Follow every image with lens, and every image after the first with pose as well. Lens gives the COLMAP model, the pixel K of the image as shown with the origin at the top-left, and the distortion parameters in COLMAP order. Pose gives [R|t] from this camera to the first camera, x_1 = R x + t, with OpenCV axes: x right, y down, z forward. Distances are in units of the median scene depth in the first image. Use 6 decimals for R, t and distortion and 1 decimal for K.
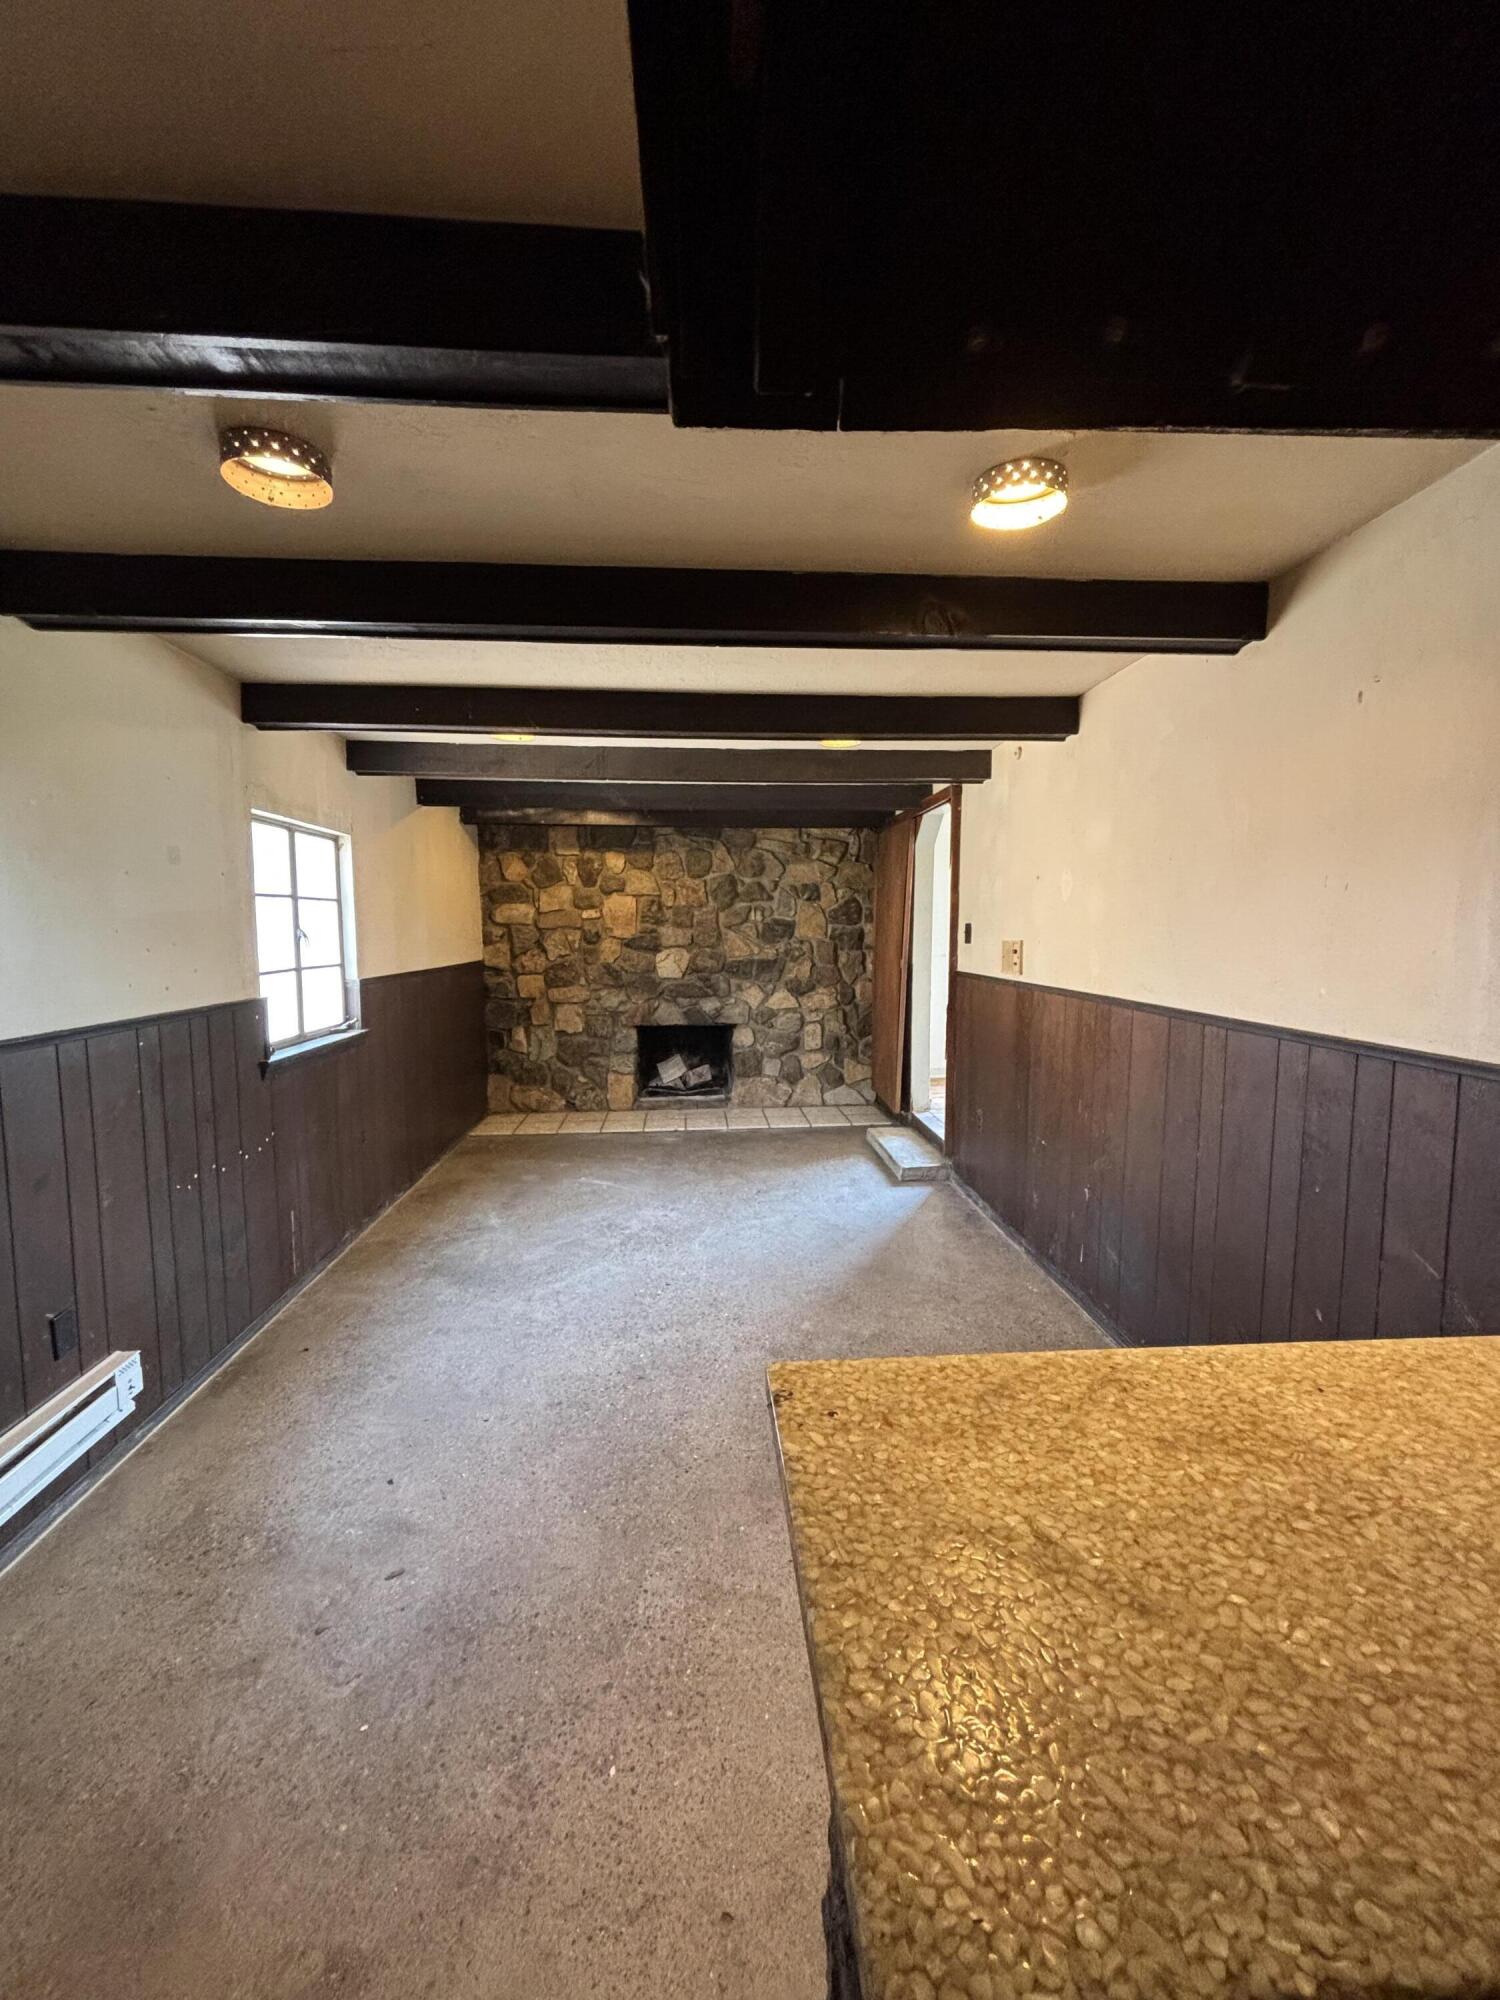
lens RADIAL K [[814.8, 0, 750.0], [0, 814.8, 1000.0], [0, 0, 1]] dist [-0.011576, 0.011274]
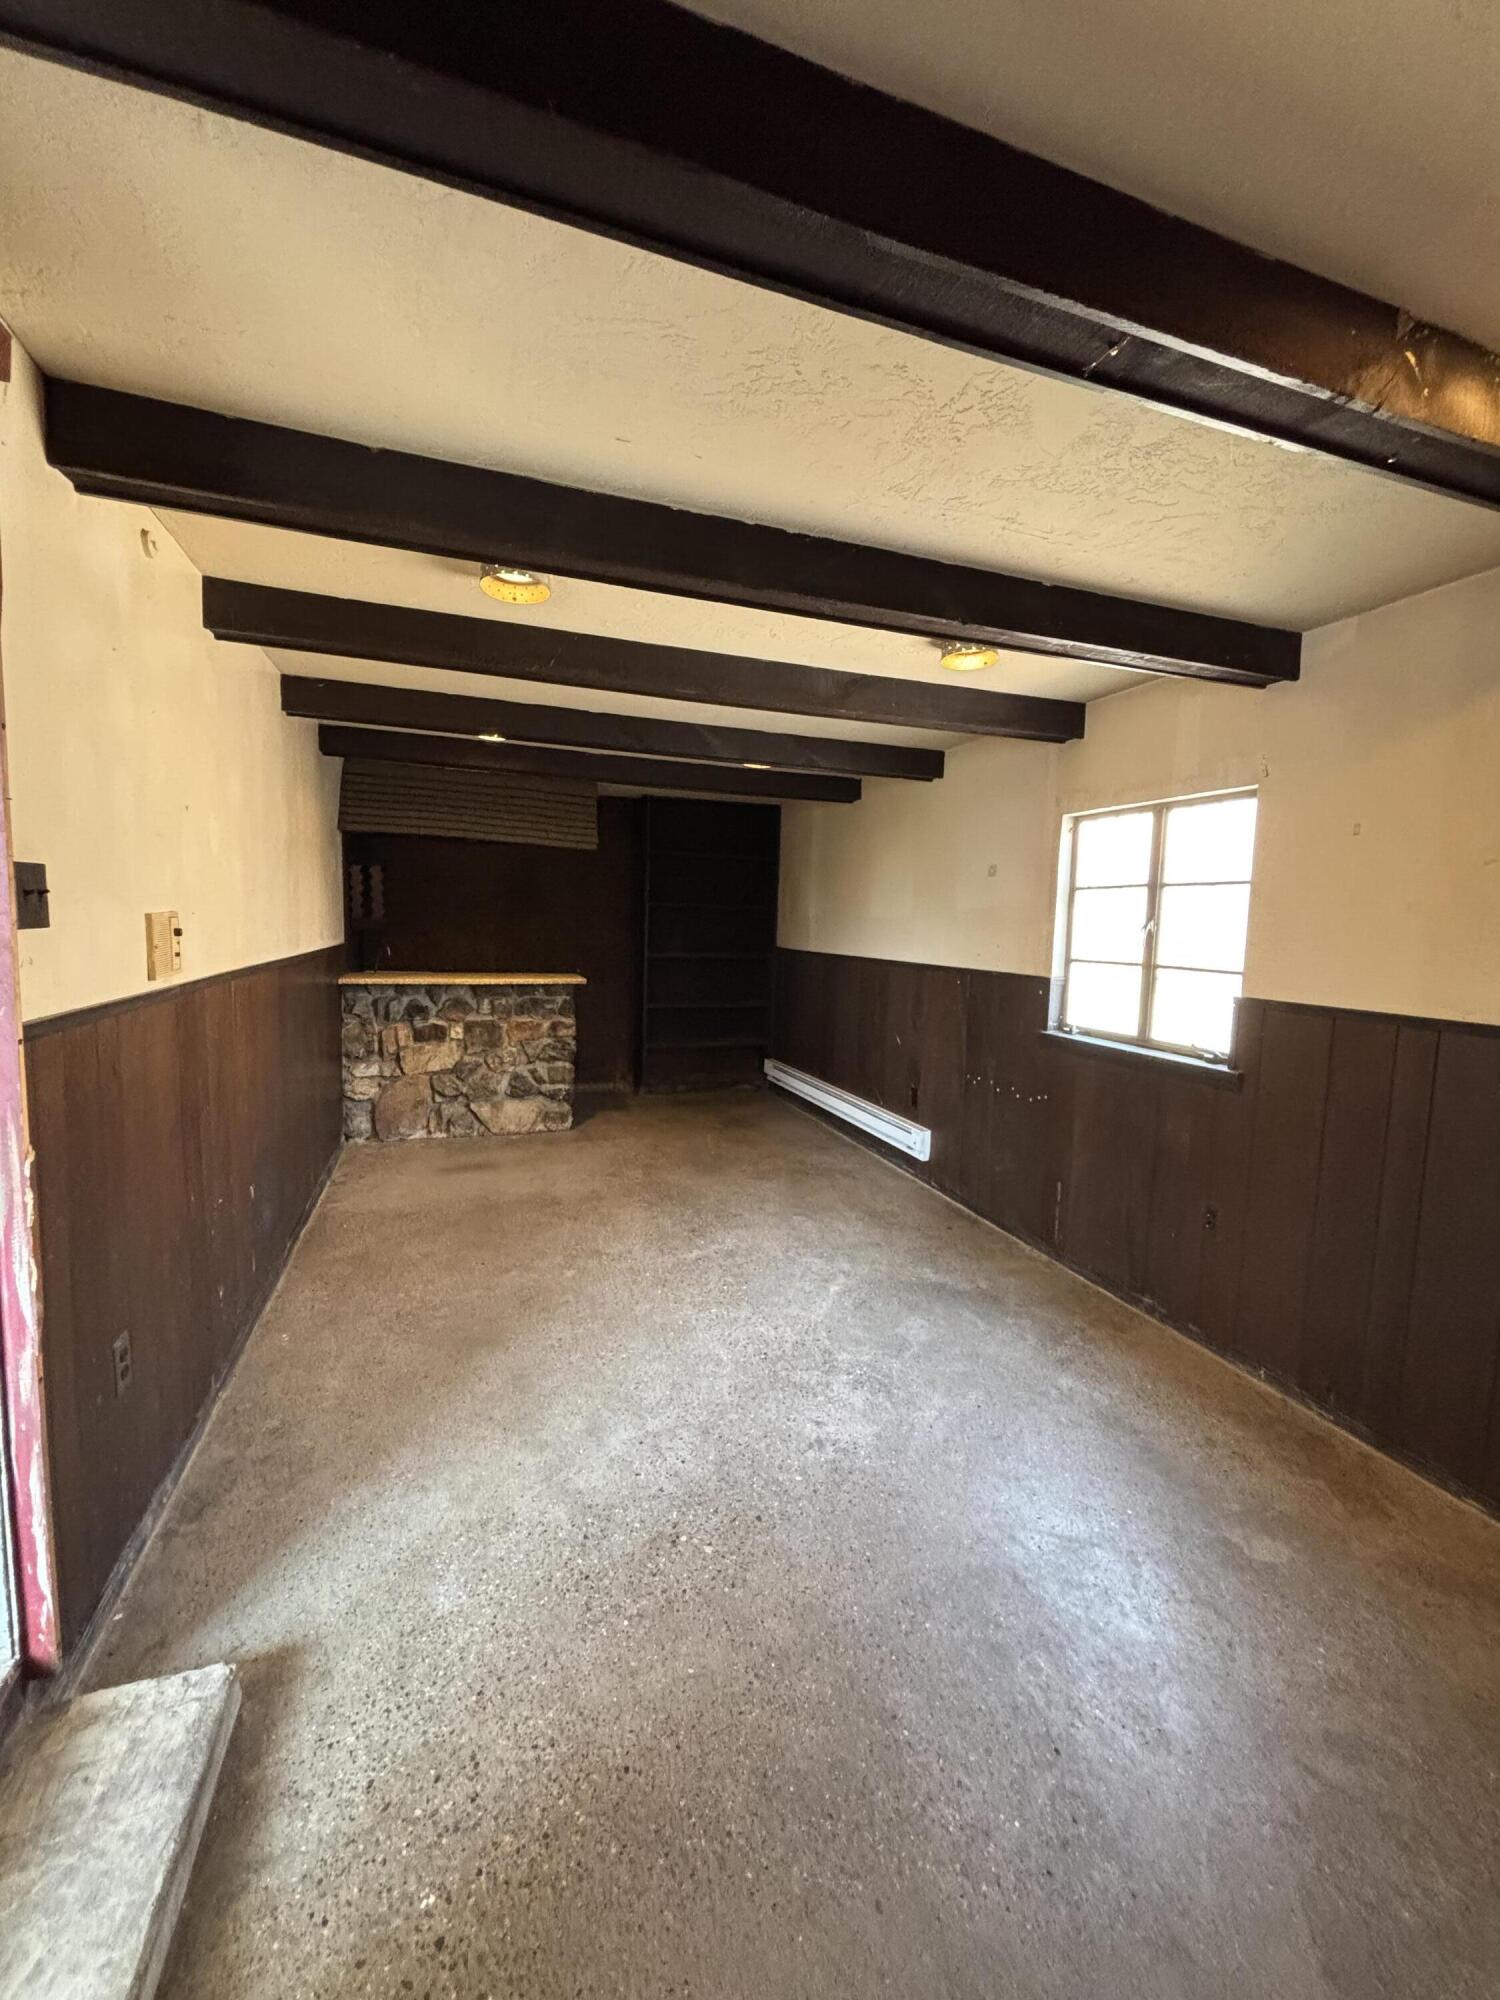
lens RADIAL K [[803.3, 0, 750.0], [0, 803.3, 1000.0], [0, 0, 1]] dist [-0.009870, -0.000273]
pose [[-0.964486, 0.000515, -0.264134, 0.097384], [-0.050866, 0.980918, 0.187650, -0.135696], [0.259190, 0.194422, -0.946055, 1.622816]]
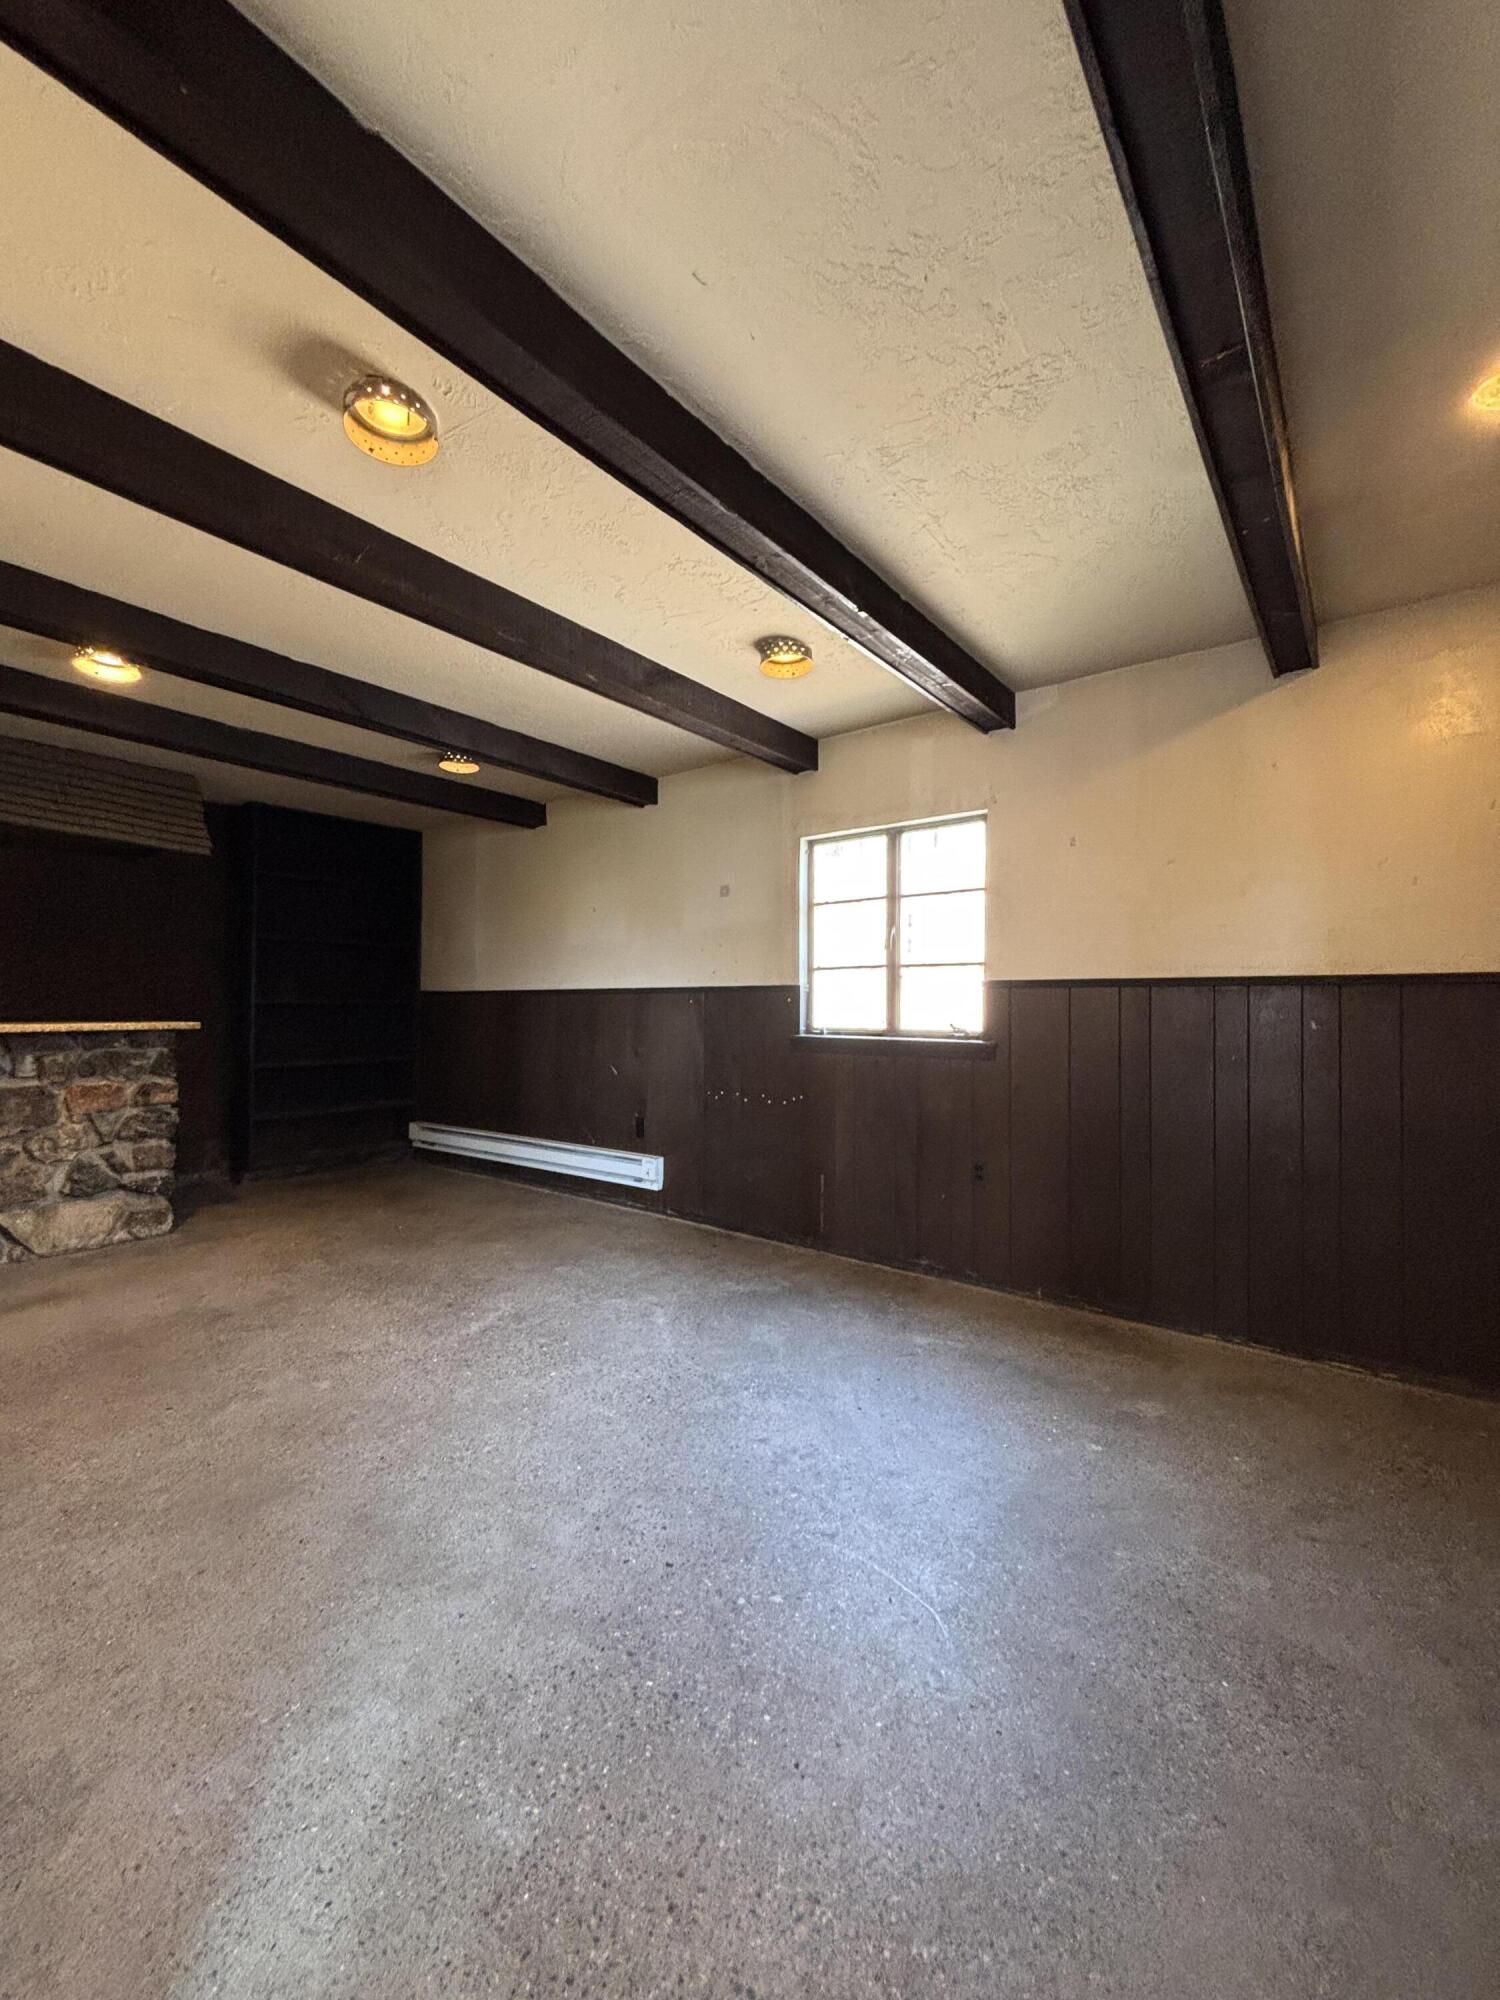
lens RADIAL K [[803.9, 0, 750.0], [0, 803.9, 1000.0], [0, 0, 1]] dist [0.007168, -0.005479]
pose [[-0.668219, -0.011332, -0.743878, 0.304525], [-0.073438, 0.996005, 0.050796, -0.031817], [0.740331, 0.088572, -0.666382, 1.451895]]
